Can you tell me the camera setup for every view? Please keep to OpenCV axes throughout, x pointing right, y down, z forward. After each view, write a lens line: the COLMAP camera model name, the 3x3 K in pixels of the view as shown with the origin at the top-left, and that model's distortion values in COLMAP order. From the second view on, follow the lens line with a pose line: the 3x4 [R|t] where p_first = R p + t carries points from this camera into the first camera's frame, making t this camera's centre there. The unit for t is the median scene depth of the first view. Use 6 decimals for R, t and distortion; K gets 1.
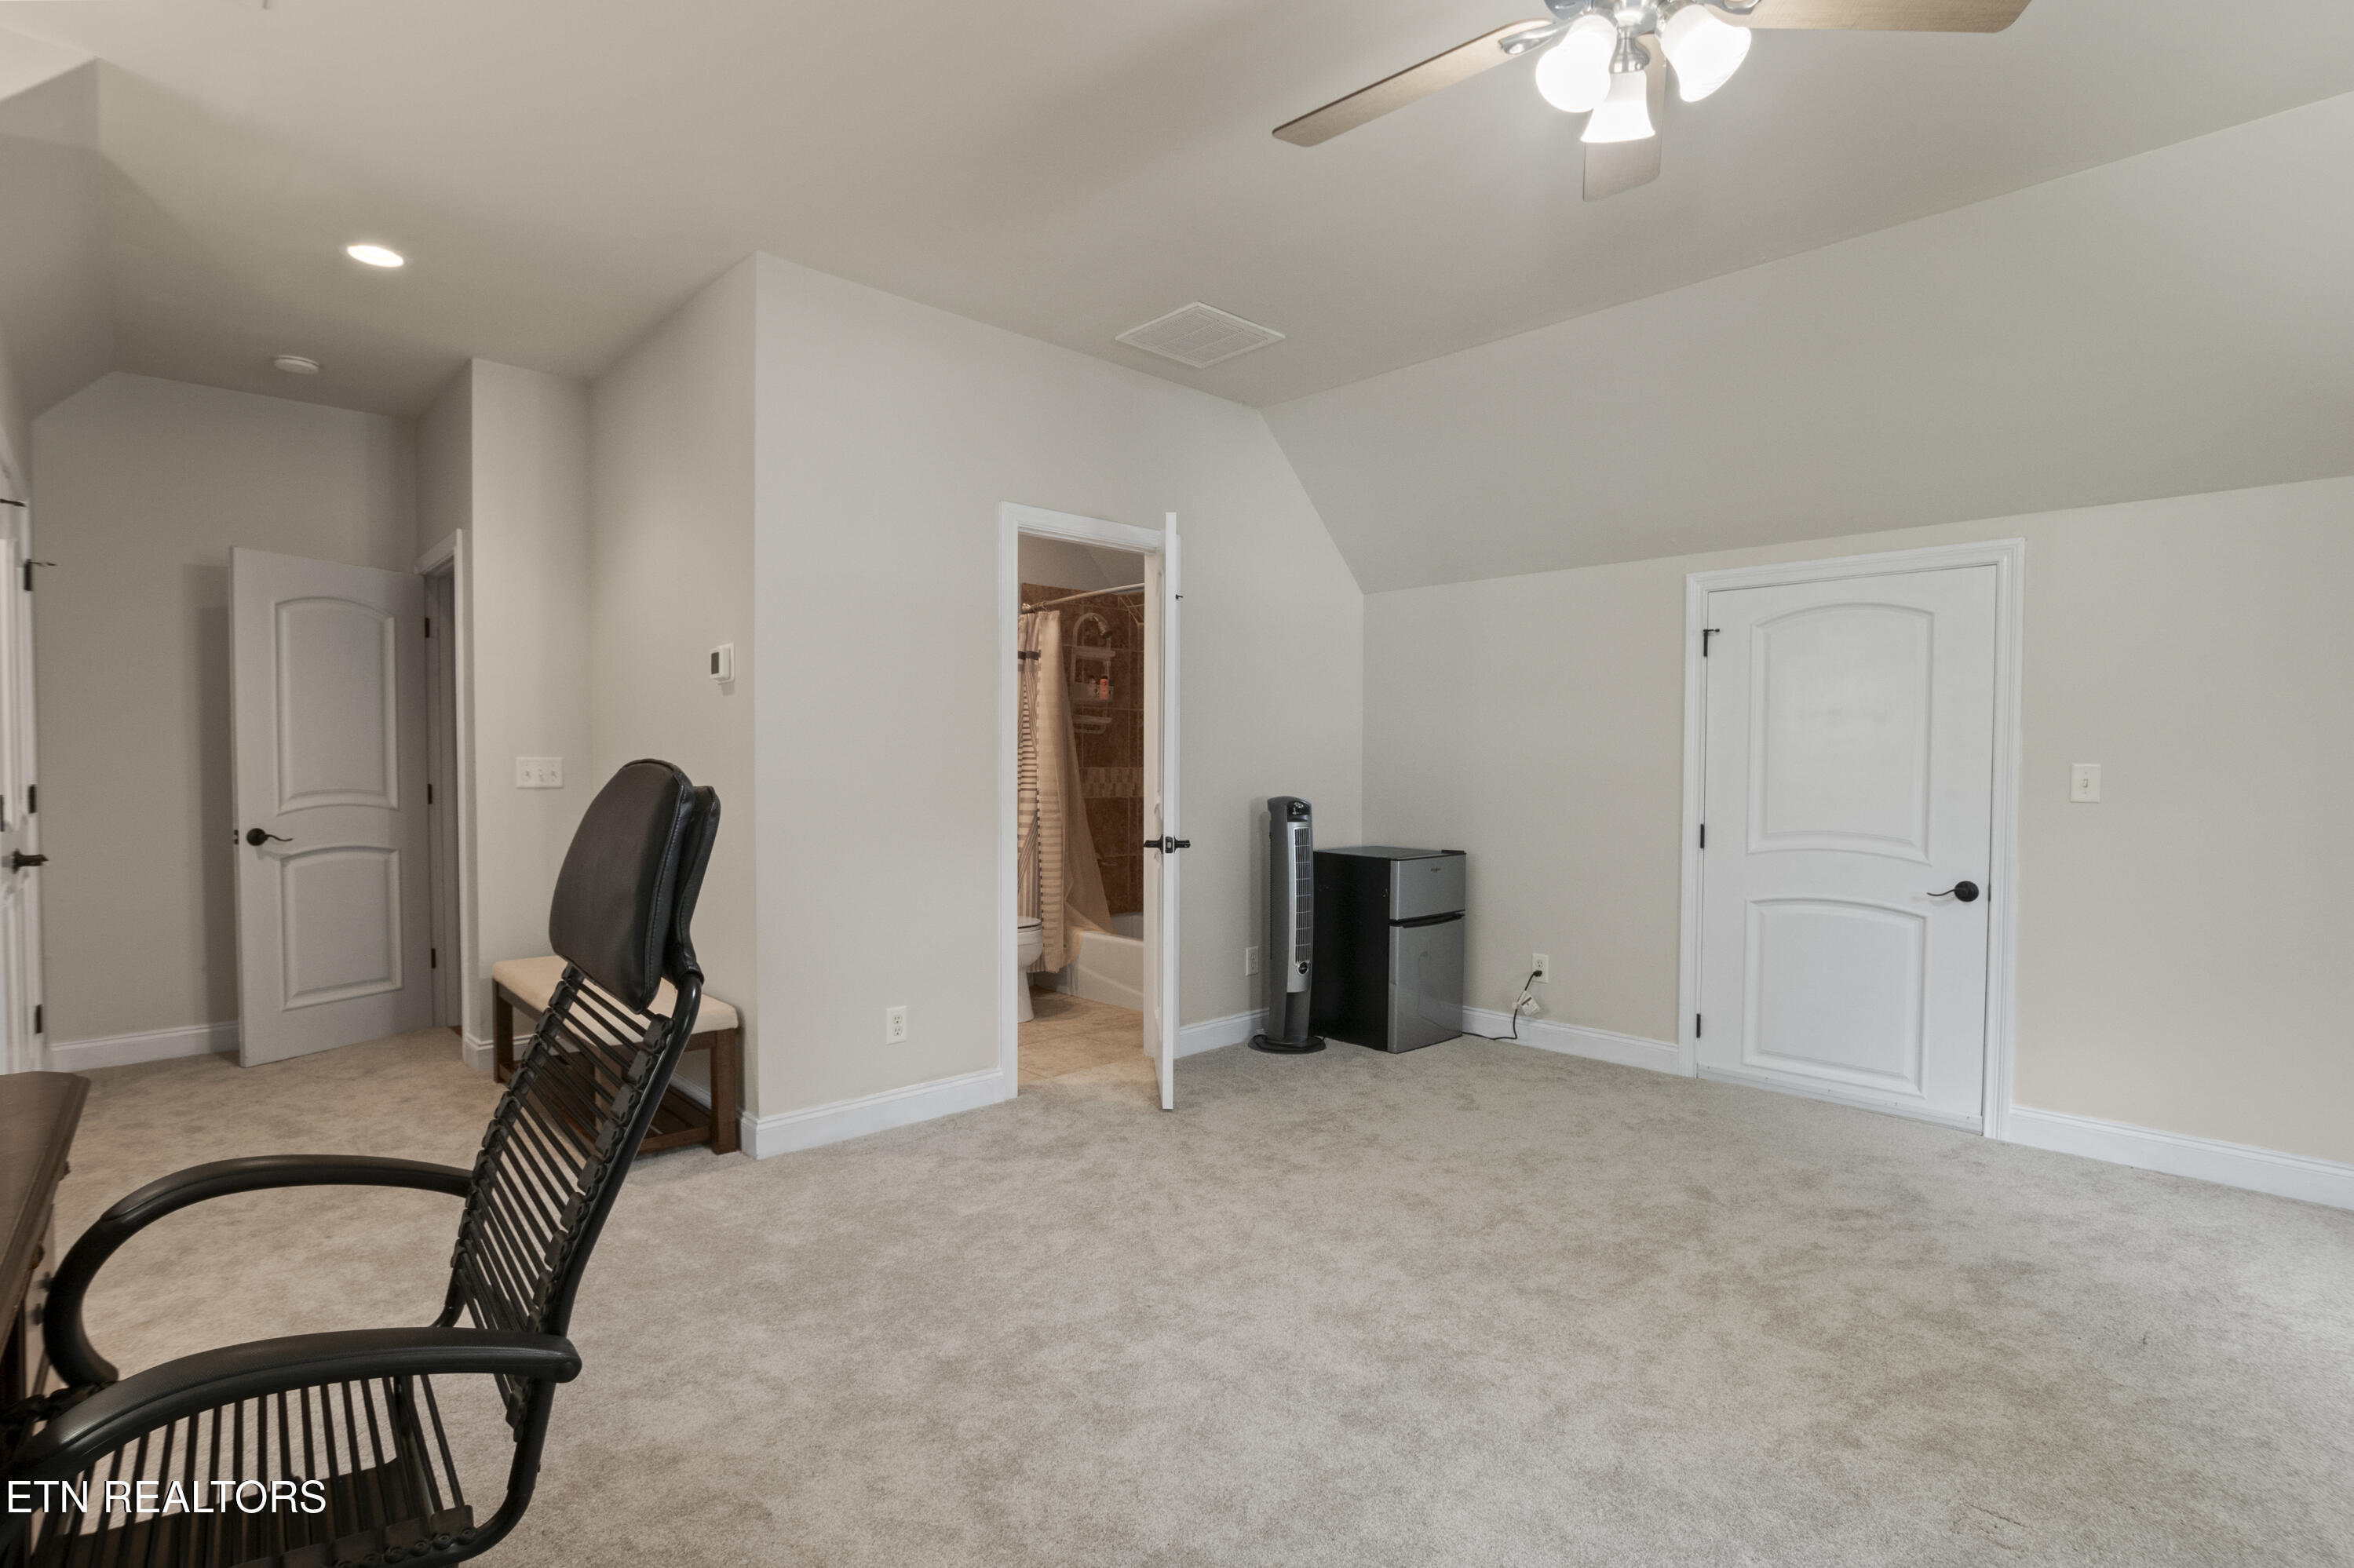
lens RADIAL K [[1149.0, 0, 1176.6], [0, 1149.0, 784.1], [0, 0, 1]] dist [-0.002275, -0.000400]
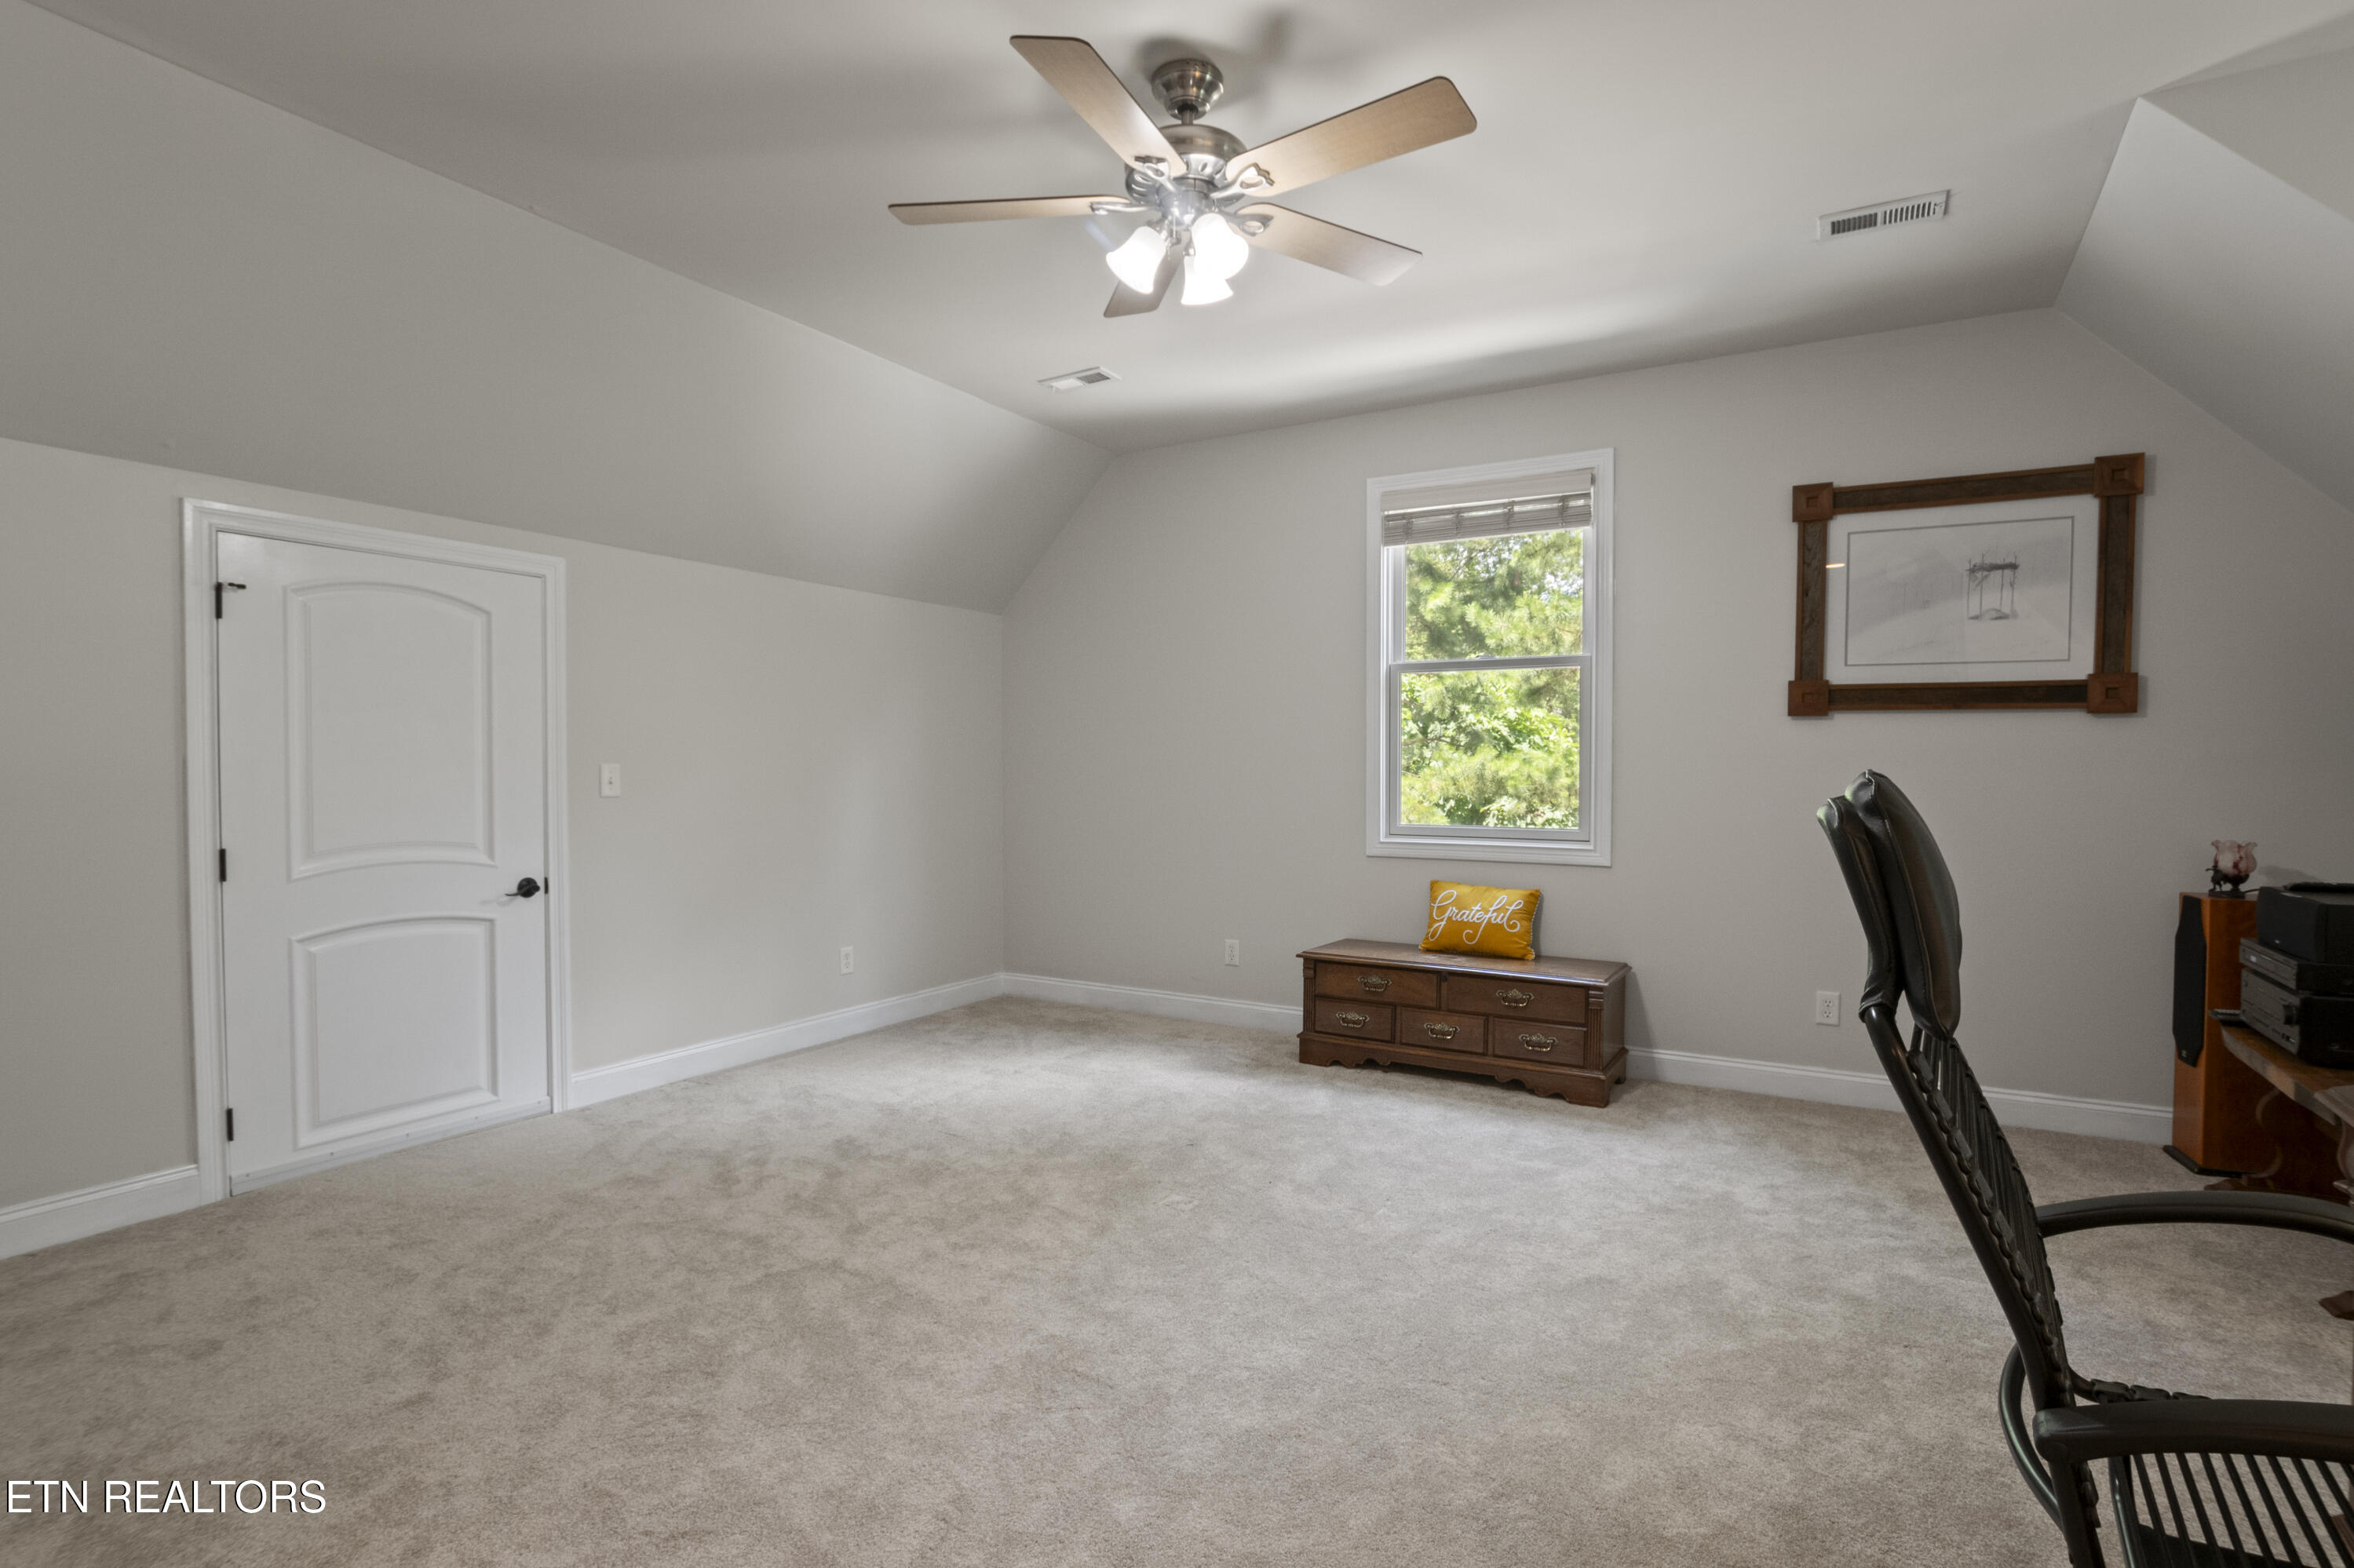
lens RADIAL K [[1149.0, 0, 1177.8], [0, 1149.0, 786.2], [0, 0, 1]] dist [-0.002275, -0.000400]
pose [[-0.265880, -0.023490, 0.963720, -0.468582], [0.016810, 0.999438, 0.028998, -0.018651], [-0.963859, 0.023910, -0.265336, 0.704375]]
